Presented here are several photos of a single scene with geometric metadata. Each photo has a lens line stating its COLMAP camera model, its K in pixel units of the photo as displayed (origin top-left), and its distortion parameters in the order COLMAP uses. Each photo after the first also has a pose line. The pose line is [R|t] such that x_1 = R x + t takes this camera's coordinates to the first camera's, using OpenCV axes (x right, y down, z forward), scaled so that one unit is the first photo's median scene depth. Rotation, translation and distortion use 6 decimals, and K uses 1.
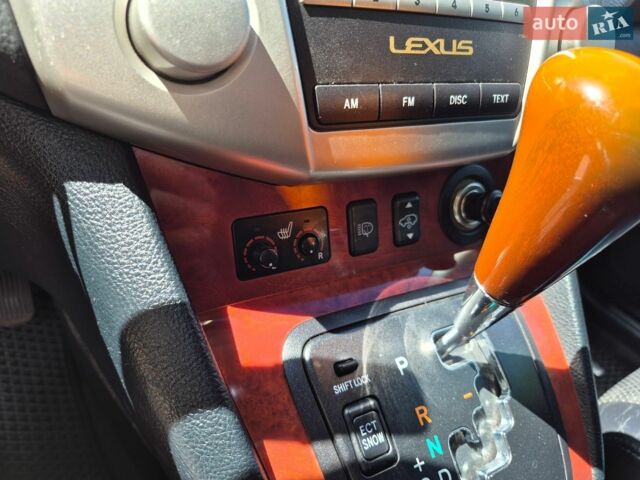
lens RADIAL K [[471.6, 0, 315.9], [0, 471.6, 240.2], [0, 0, 1]] dist [0.003405, -0.011235]
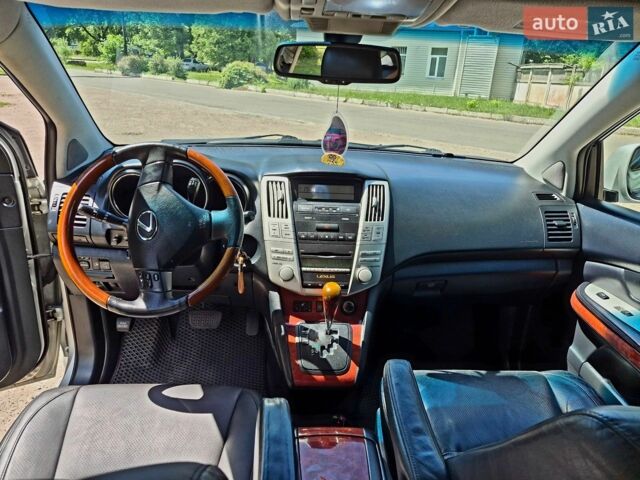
lens RADIAL K [[471.6, 0, 320.1], [0, 471.6, 236.7], [0, 0, 1]] dist [0.003405, -0.011235]
pose [[0.902622, 0.068267, -0.424985, 2.817802], [-0.174321, 0.960725, -0.215914, 0.443154], [0.393554, 0.268973, 0.879072, -4.666118]]
